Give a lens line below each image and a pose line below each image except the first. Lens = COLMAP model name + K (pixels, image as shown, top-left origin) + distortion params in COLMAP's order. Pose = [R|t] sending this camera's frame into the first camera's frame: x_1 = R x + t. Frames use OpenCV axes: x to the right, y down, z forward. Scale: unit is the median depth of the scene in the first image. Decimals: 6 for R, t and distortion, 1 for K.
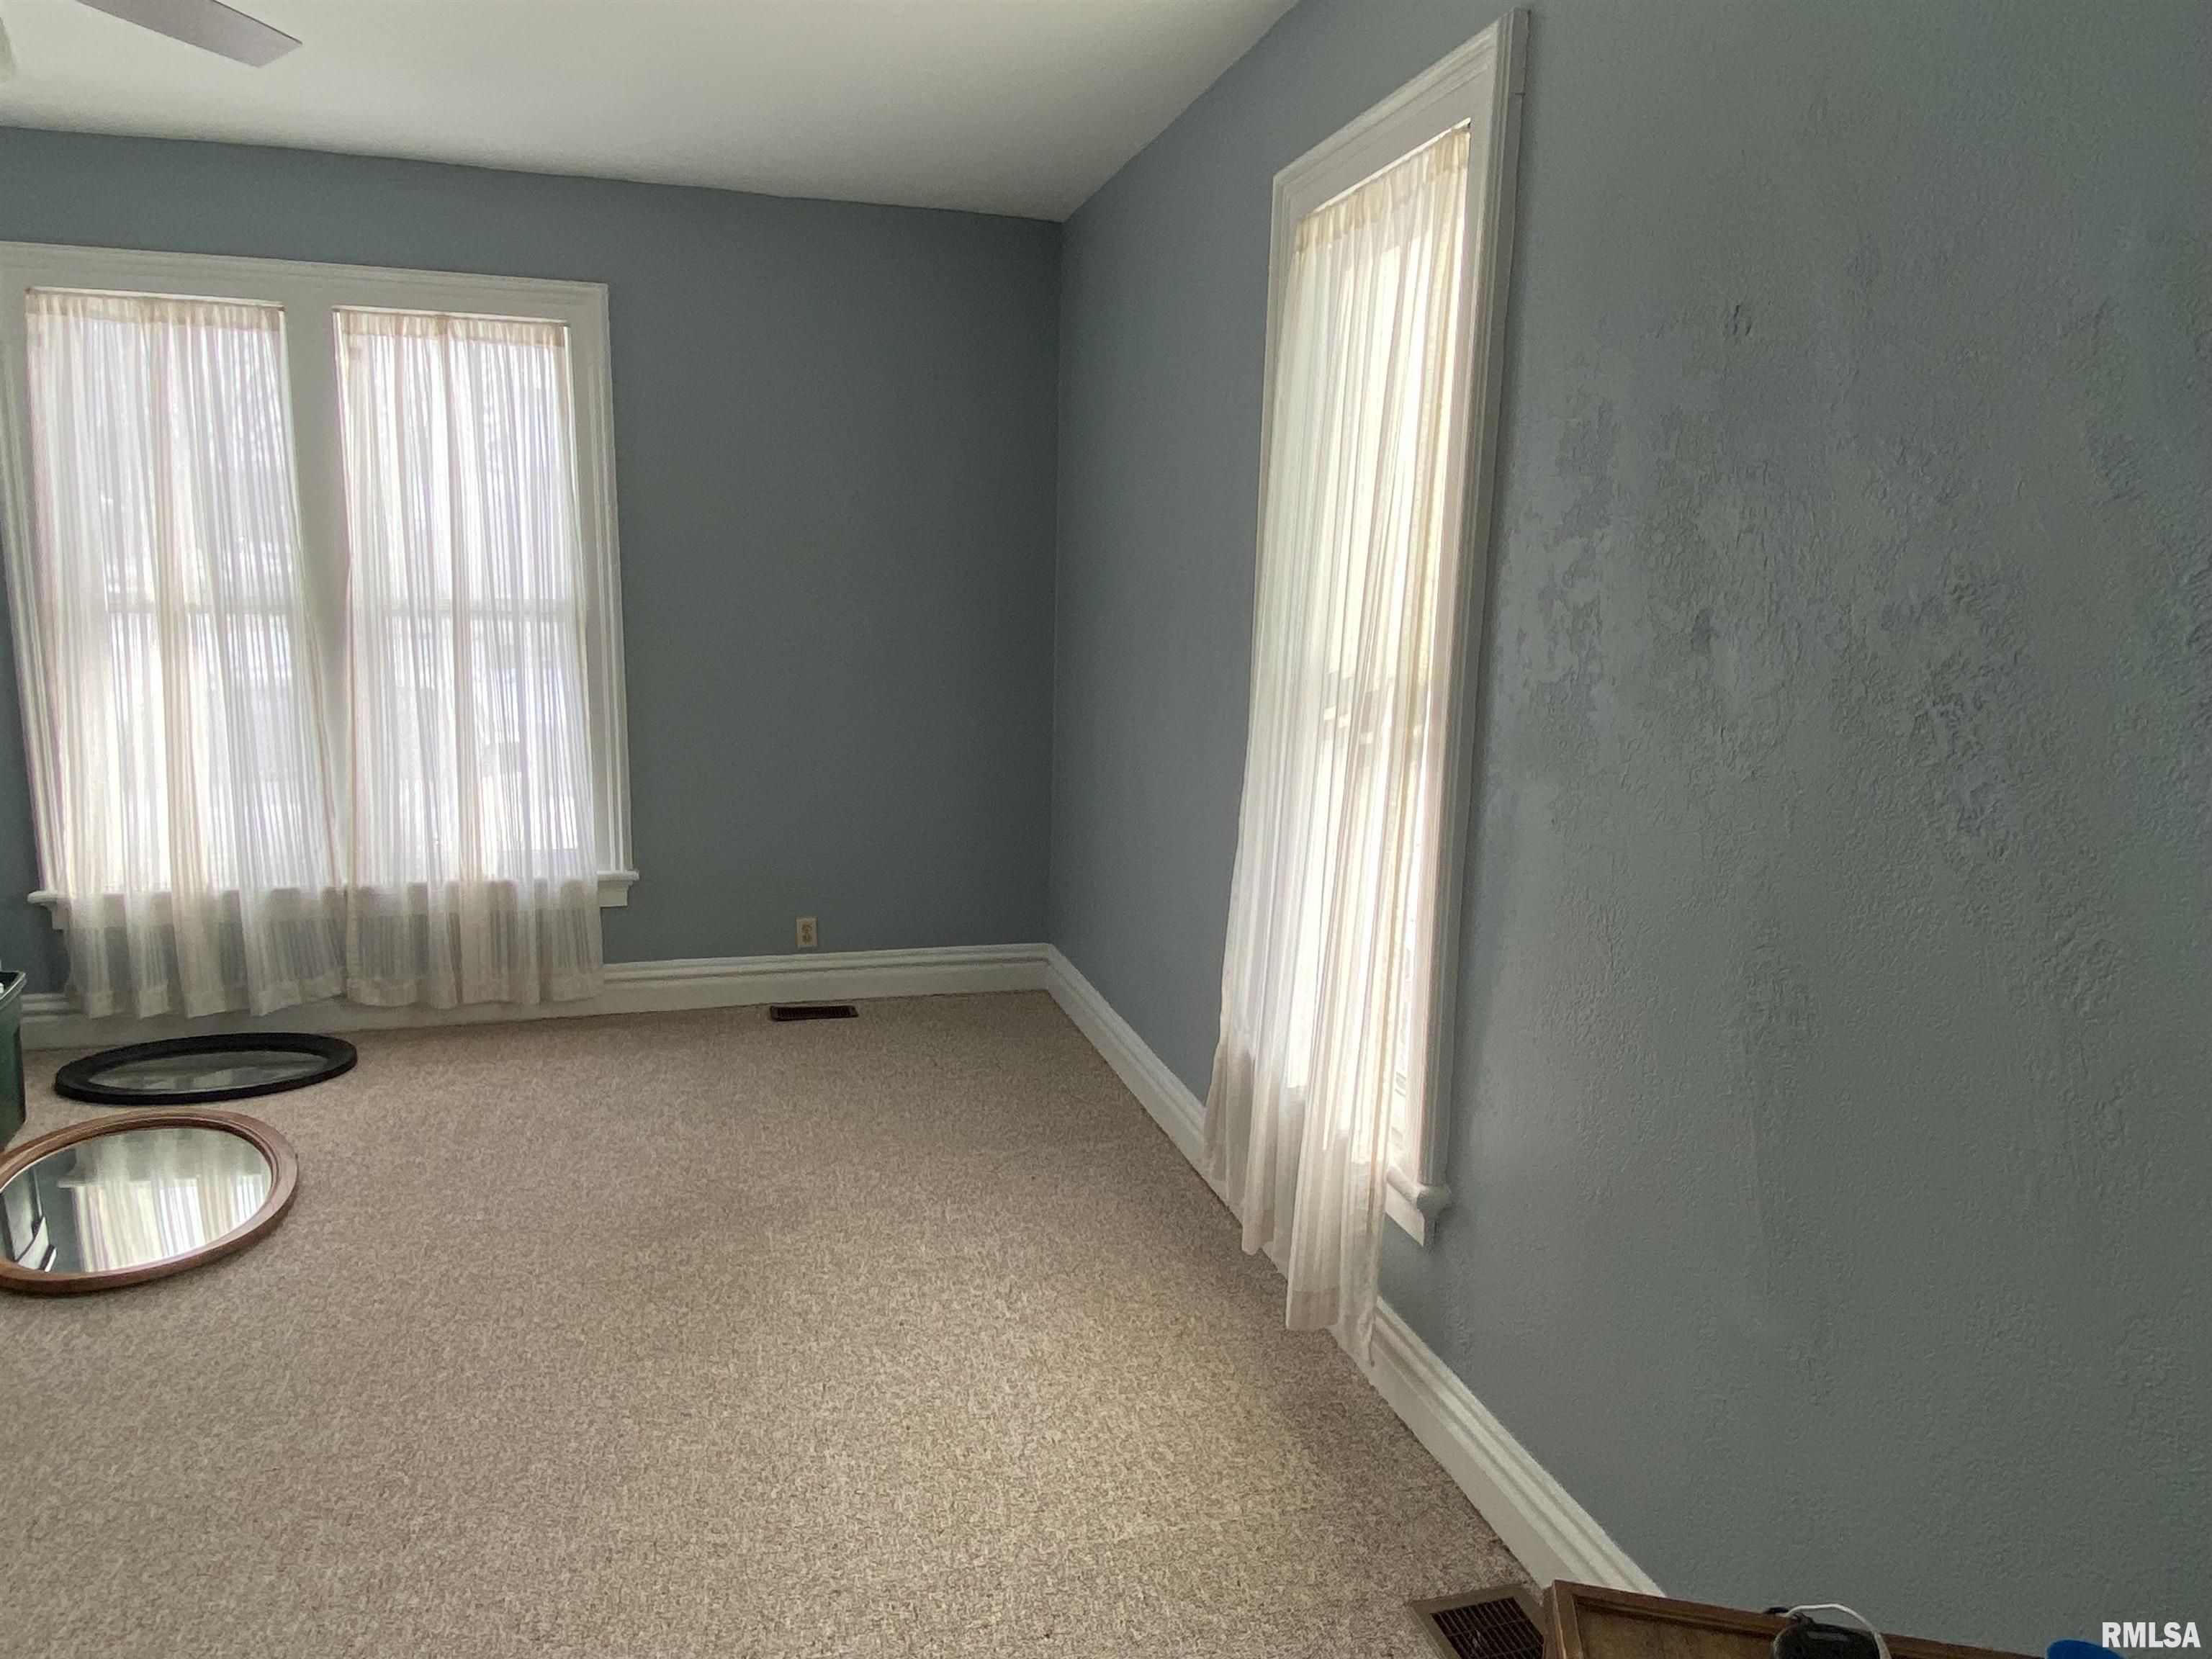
lens RADIAL K [[1346.4, 0, 1106.0], [0, 1346.4, 829.5], [0, 0, 1]] dist [-0.024651, 0.000339]
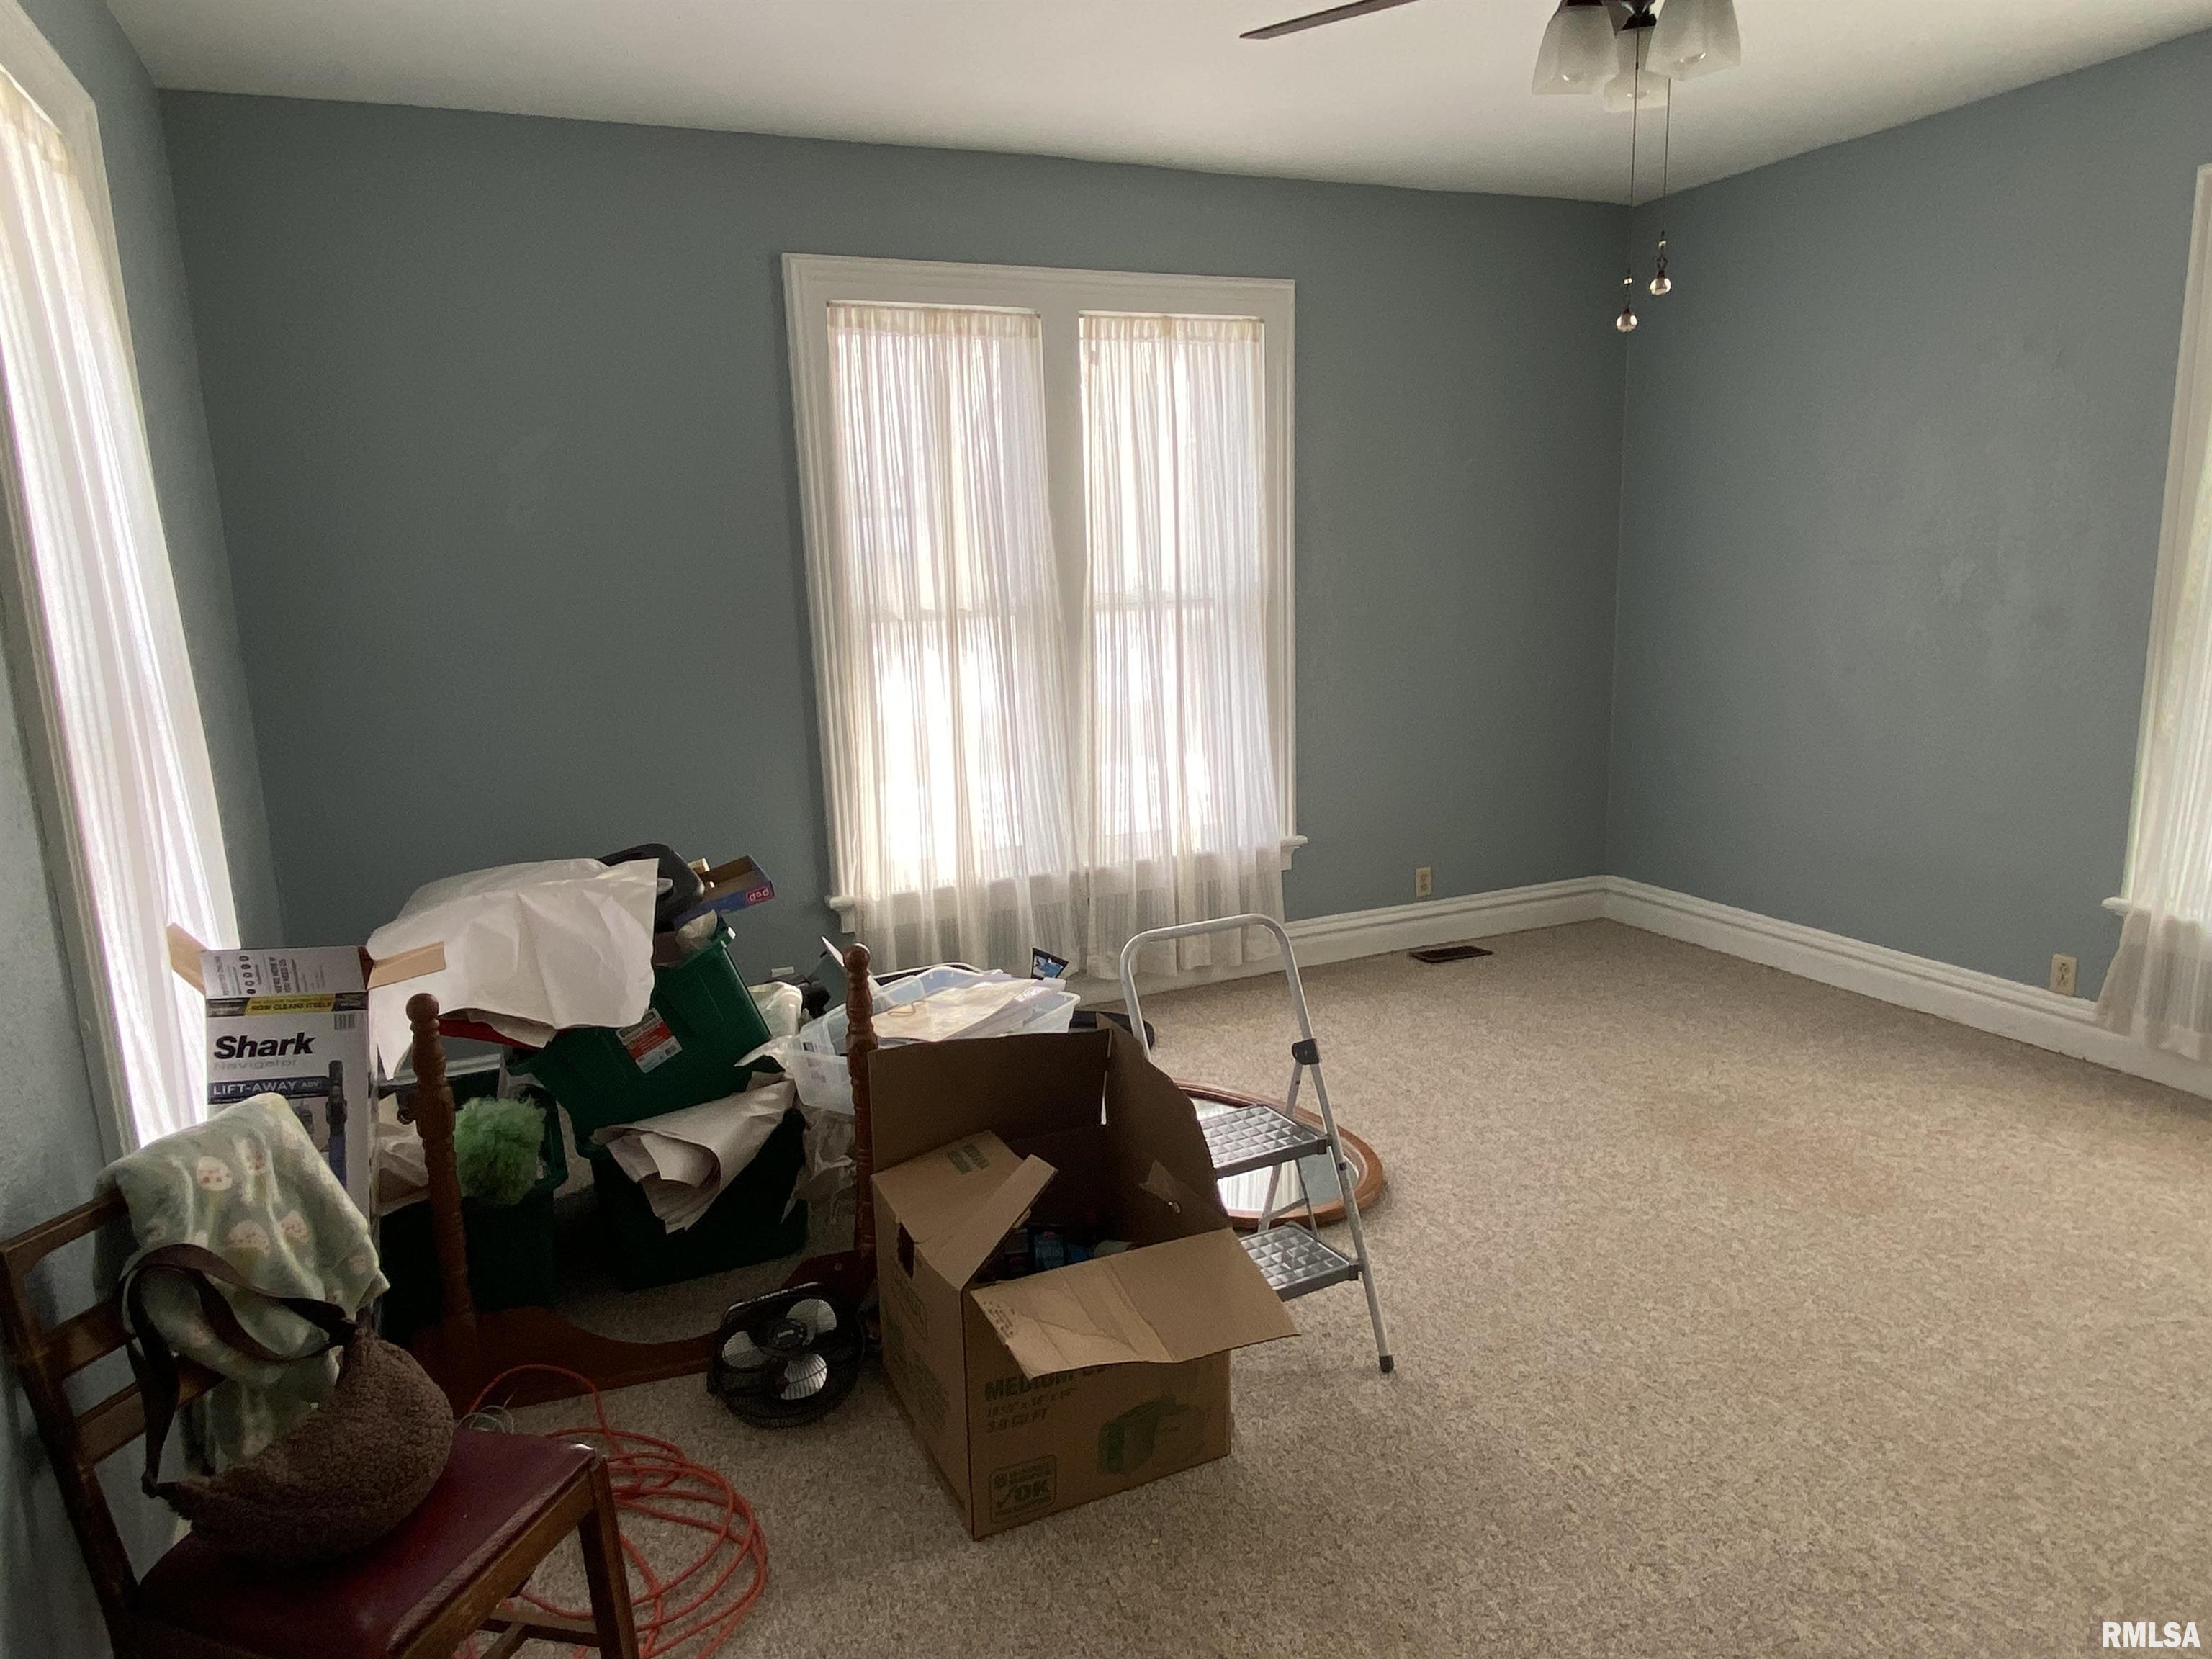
lens RADIAL K [[1391.7, 0, 1106.0], [0, 1391.7, 829.5], [0, 0, 1]] dist [0.079608, 0.000092]
pose [[0.989909, -0.083564, 0.114445, -0.704309], [0.081879, 0.996454, 0.019352, -0.008912], [-0.115656, -0.009786, 0.993241, -0.097789]]
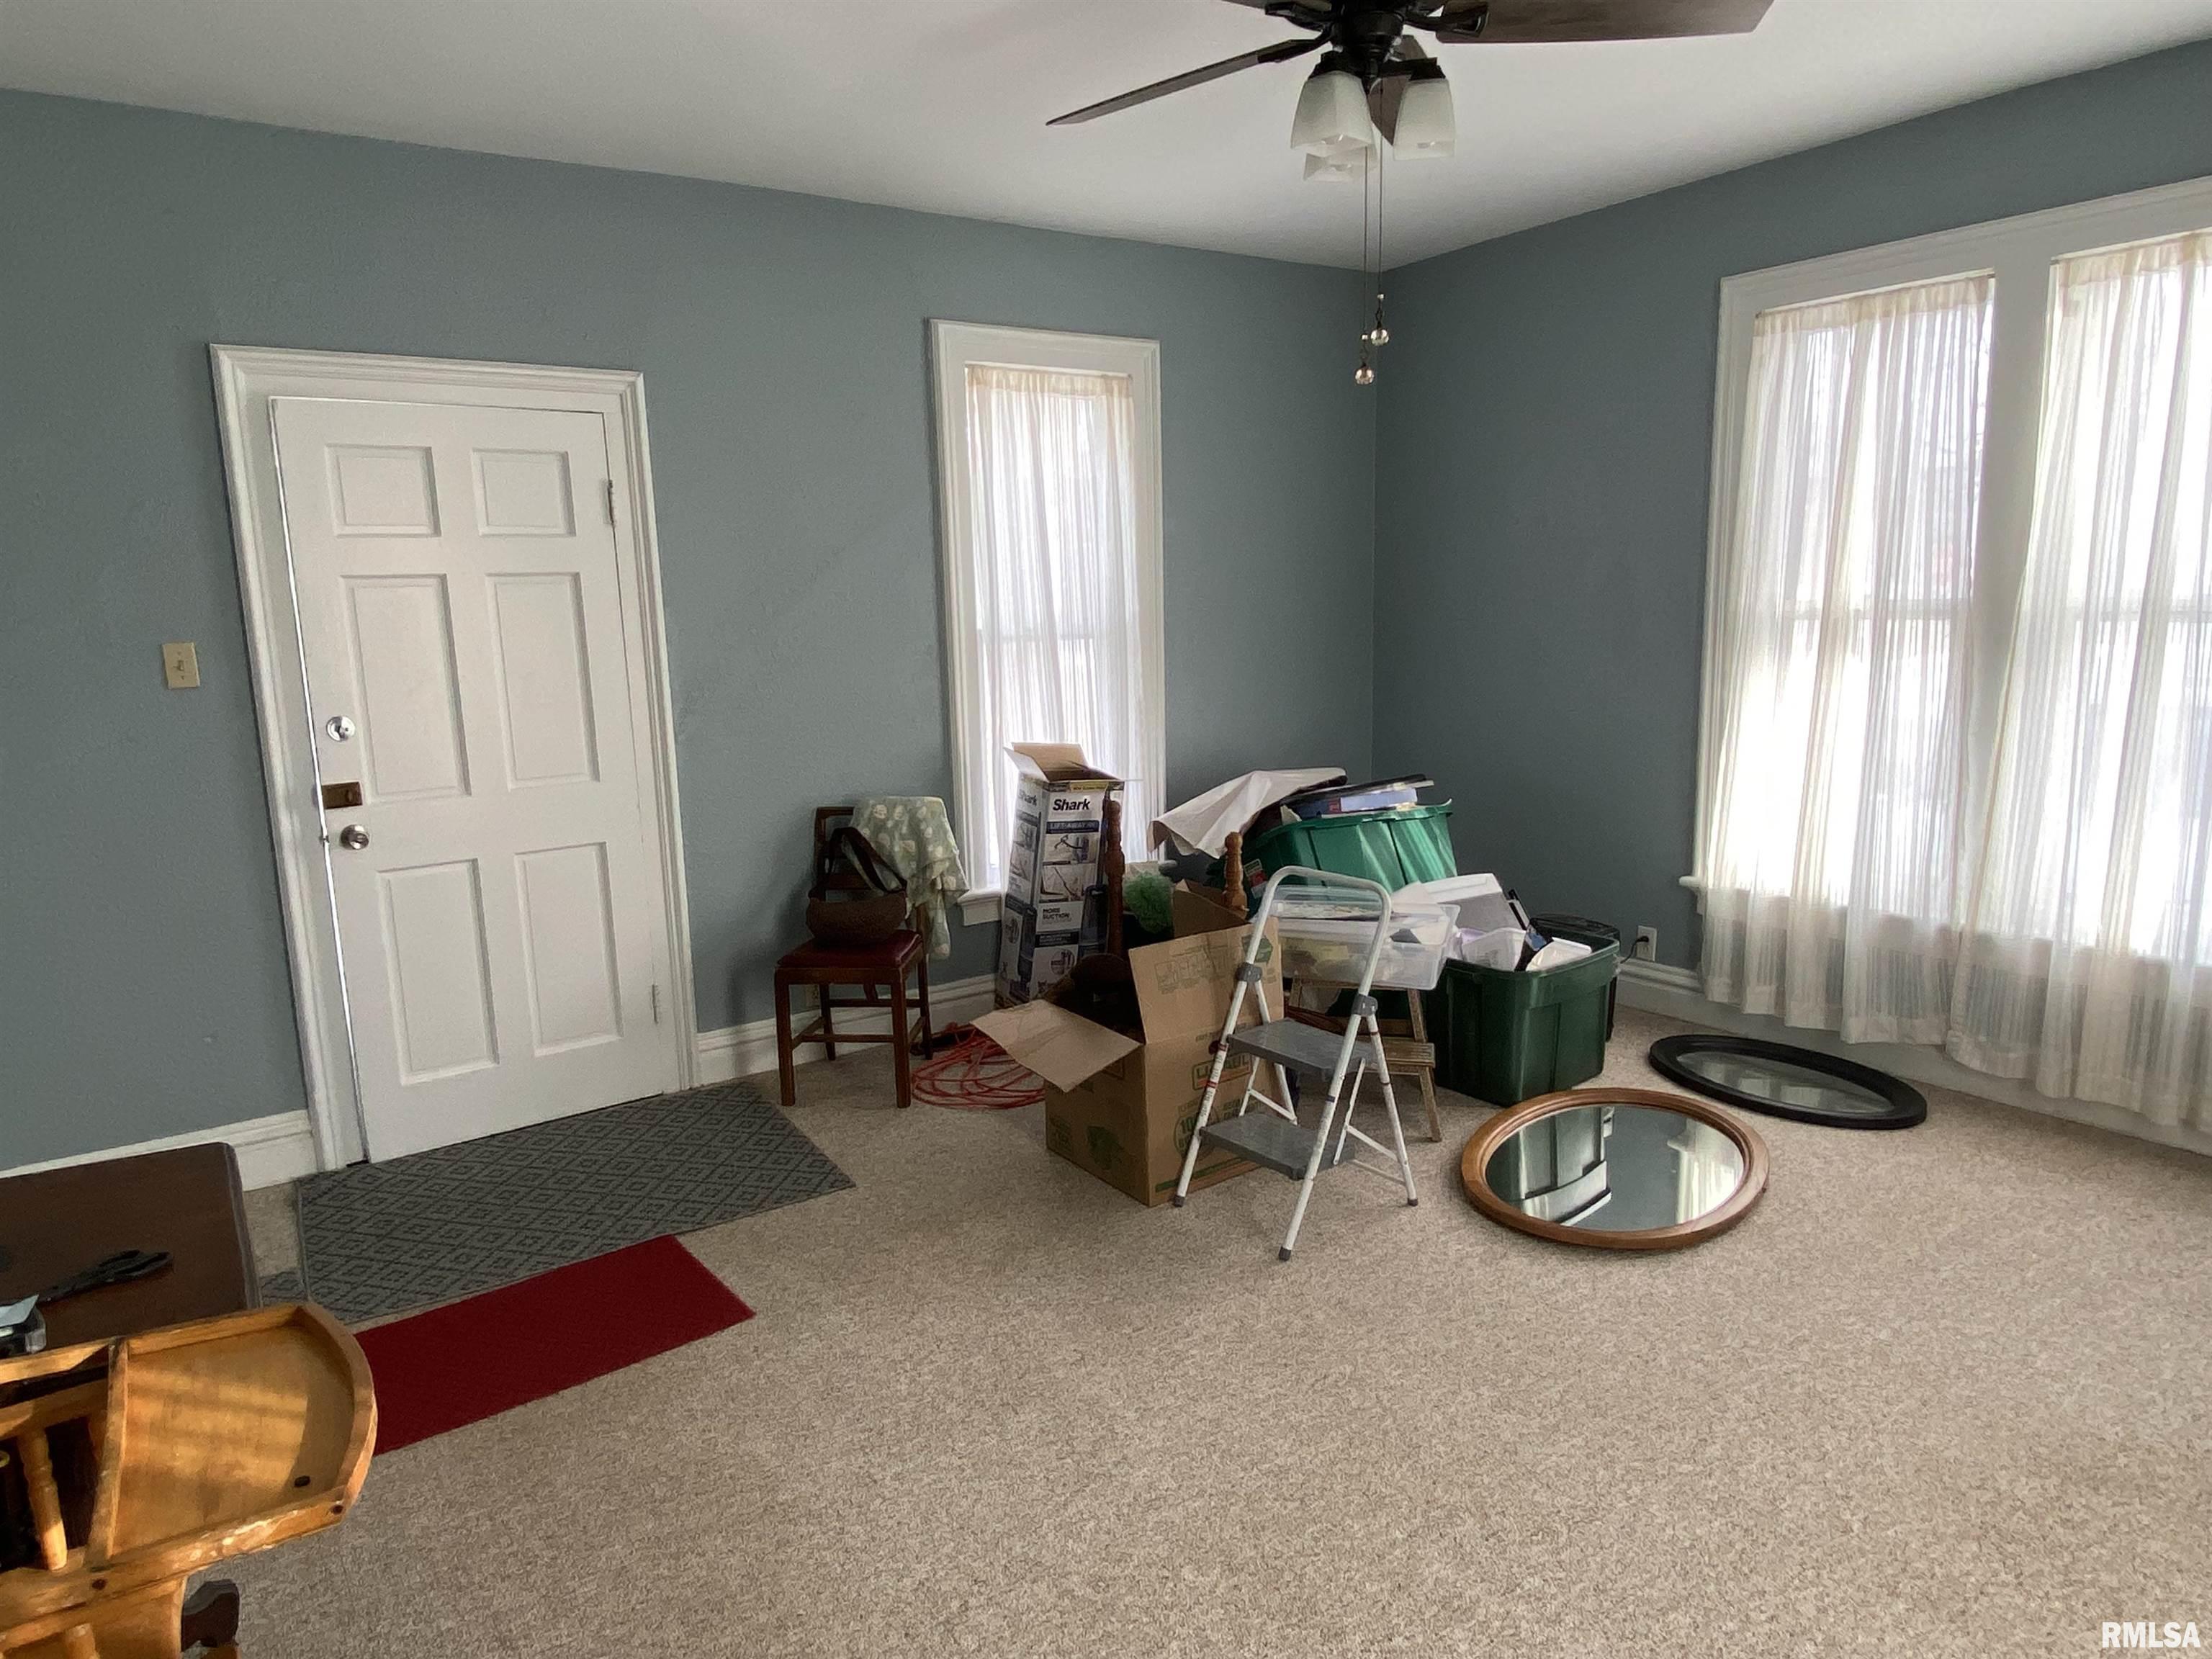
lens RADIAL K [[1404.5, 0, 1106.0], [0, 1404.5, 829.5], [0, 0, 1]] dist [-0.001655, -0.003285]
pose [[0.305433, 0.126305, -0.943800, 0.128217], [-0.139785, 0.986373, 0.086765, -0.022827], [0.941897, 0.105428, 0.318927, 0.172511]]
